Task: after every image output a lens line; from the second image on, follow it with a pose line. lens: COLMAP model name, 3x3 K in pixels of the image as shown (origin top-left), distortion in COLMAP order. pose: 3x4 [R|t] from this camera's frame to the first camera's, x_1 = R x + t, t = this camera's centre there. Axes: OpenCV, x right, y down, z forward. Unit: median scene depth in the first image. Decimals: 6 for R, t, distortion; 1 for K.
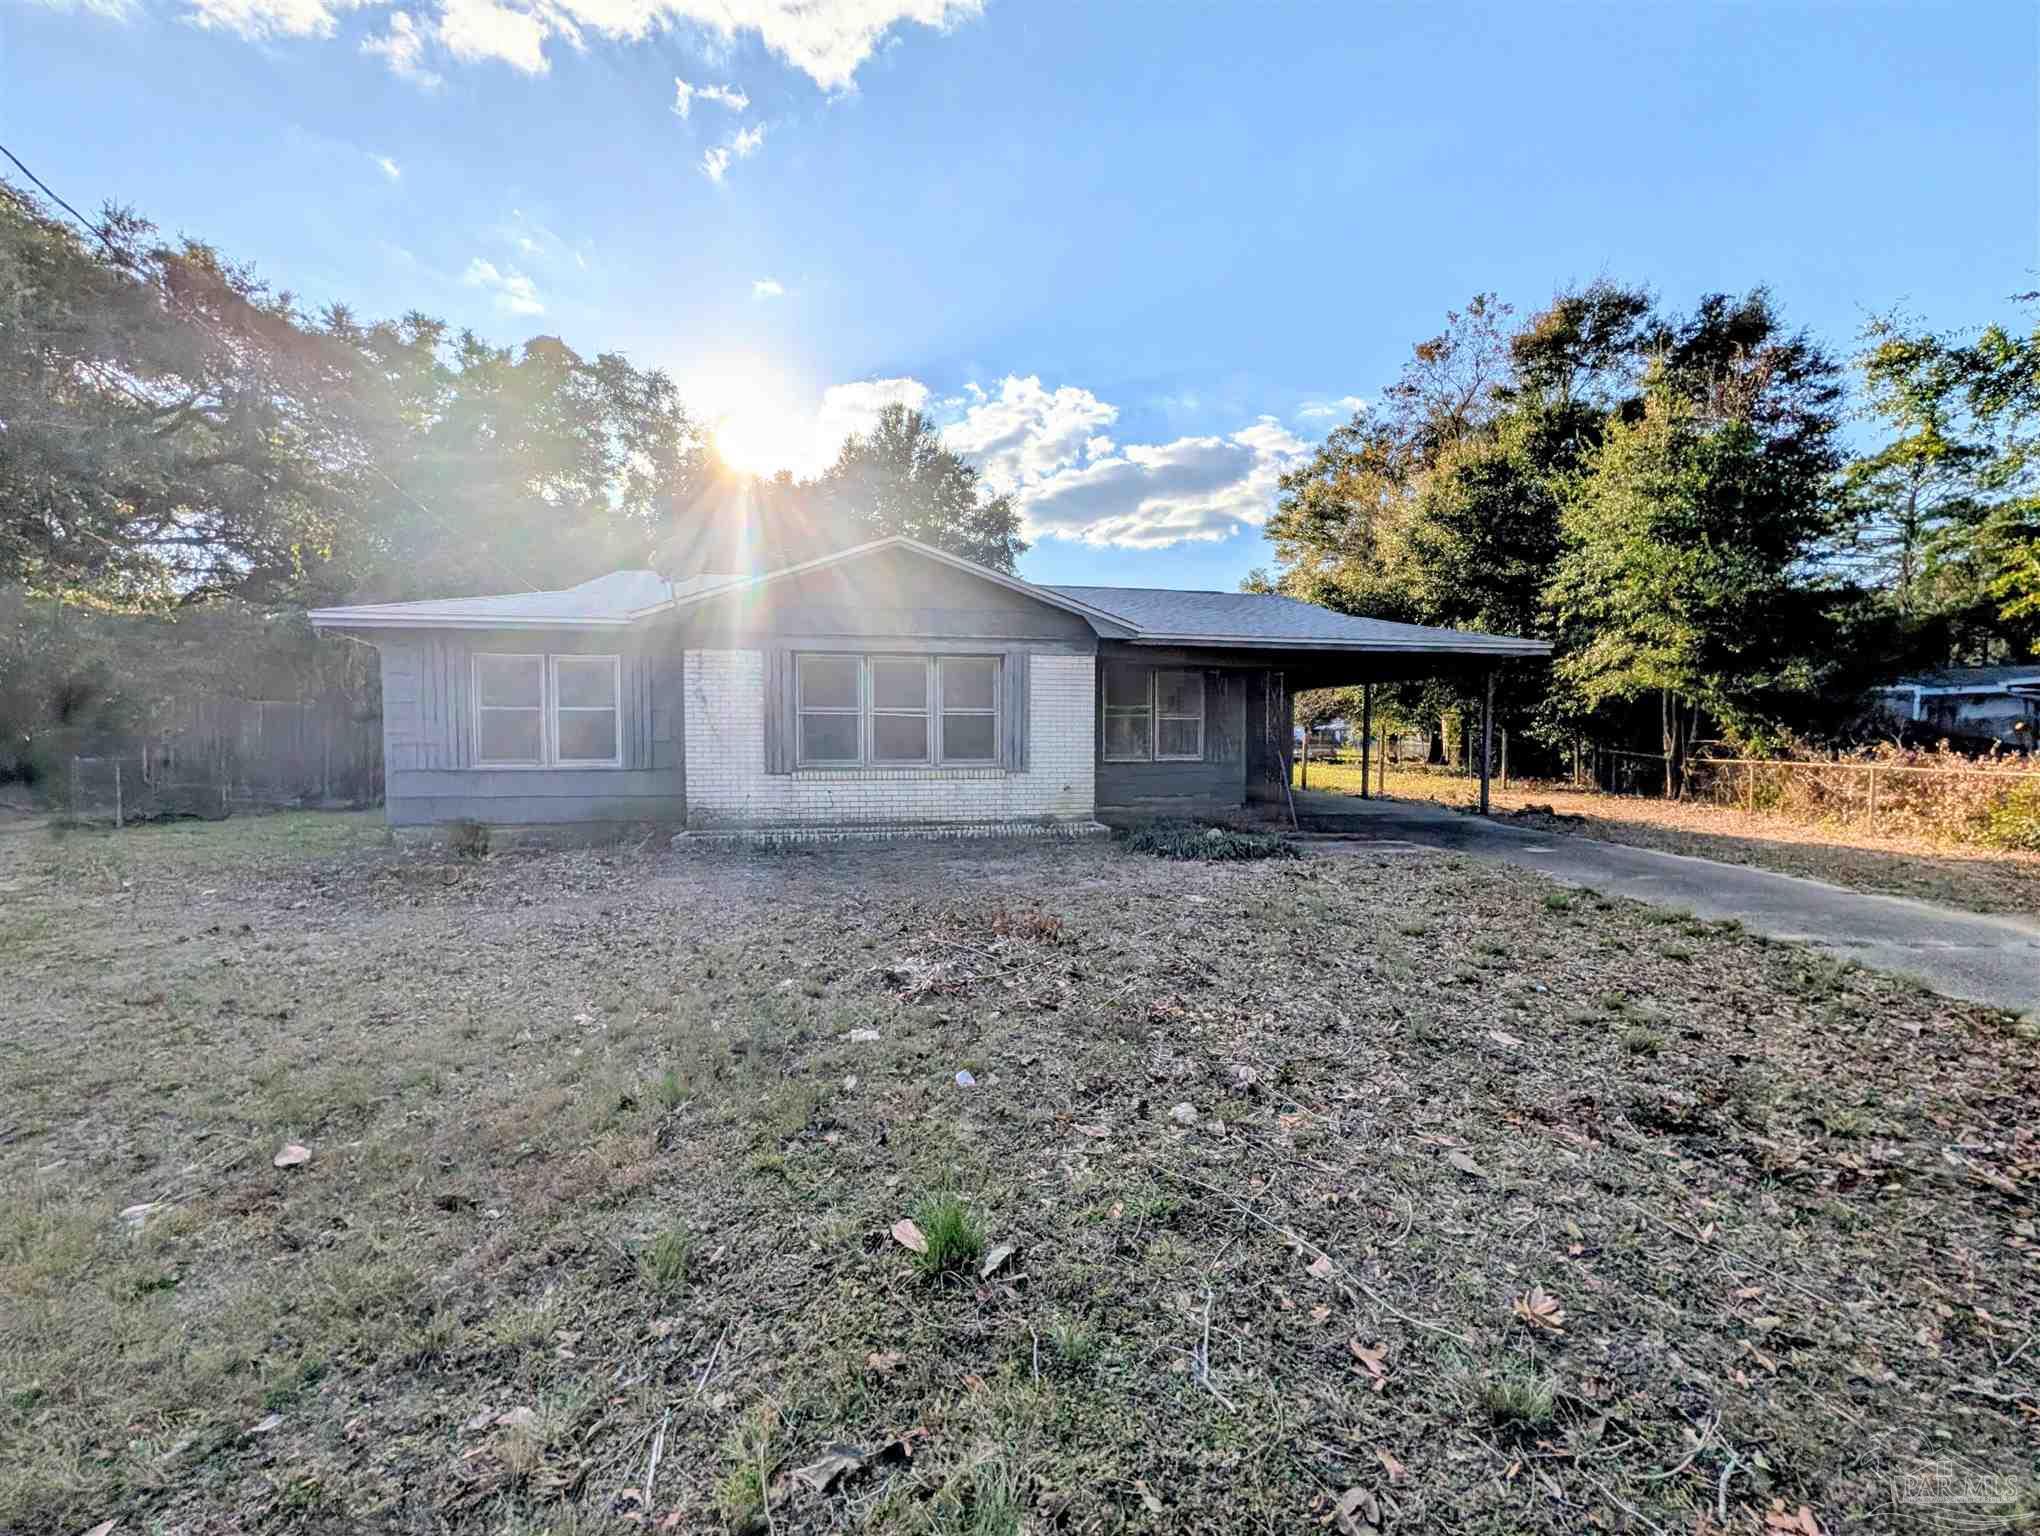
lens RADIAL K [[865.2, 0, 1041.5], [0, 865.2, 770.1], [0, 0, 1]] dist [-0.000405, 0.000103]
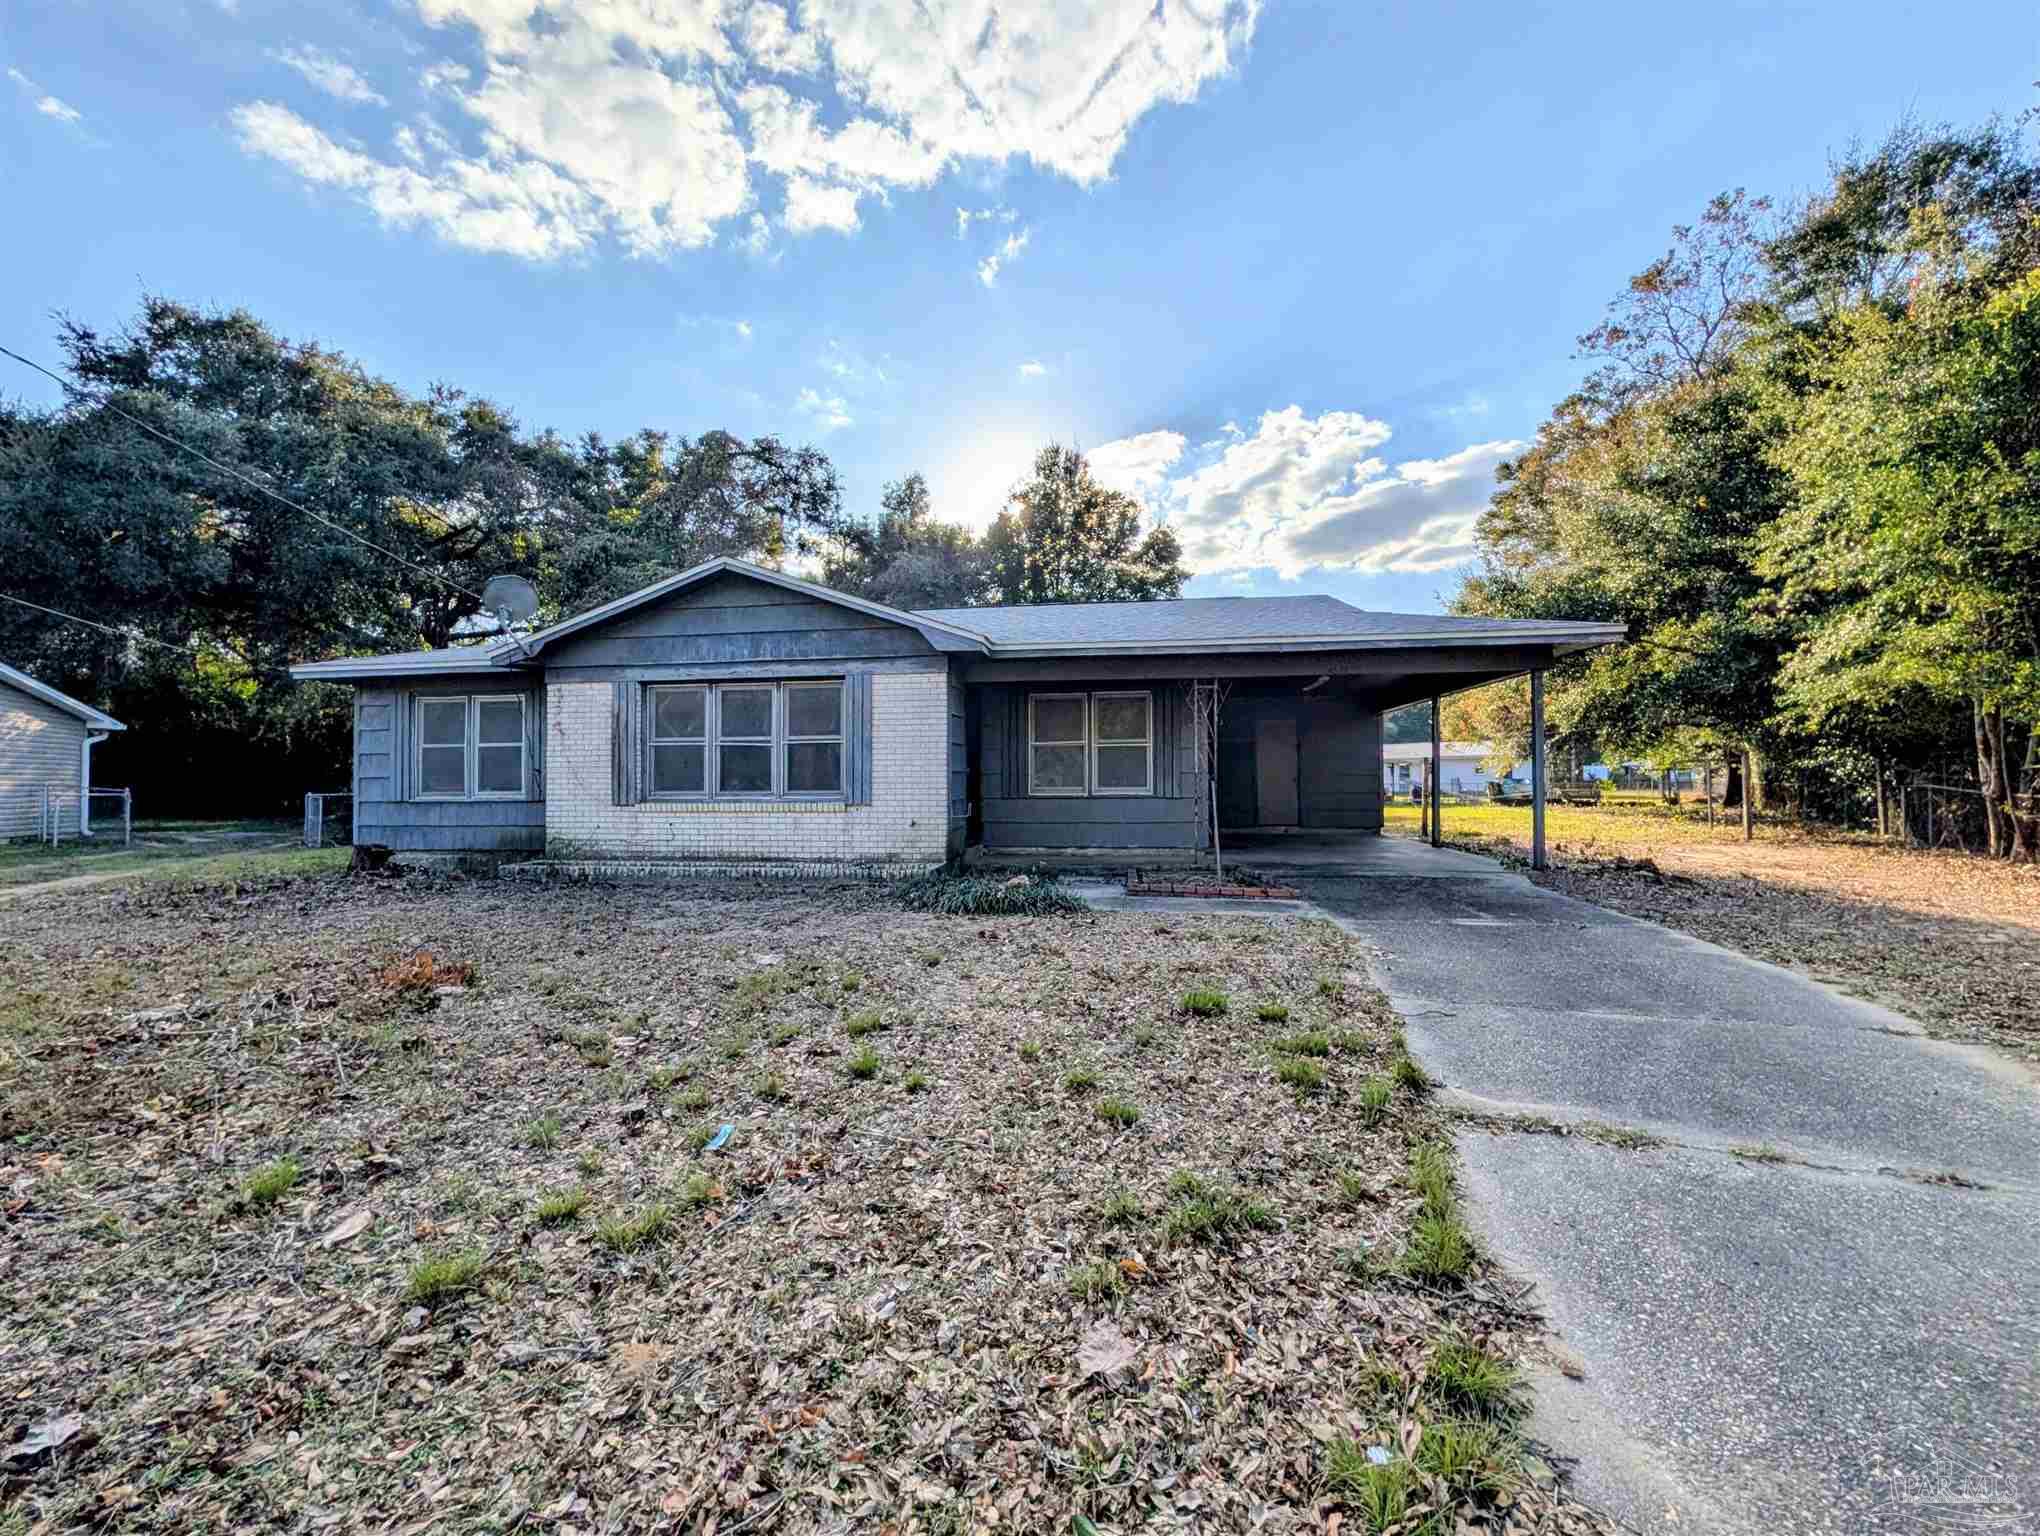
lens RADIAL K [[853.7, 0, 1023.1], [0, 853.7, 764.8], [0, 0, 1]] dist [0.000603, 0.000276]
pose [[0.934984, -0.012796, -0.354458, 0.261276], [-0.007485, 0.998415, -0.055789, 0.005064], [0.354610, 0.054815, 0.933406, 0.134889]]
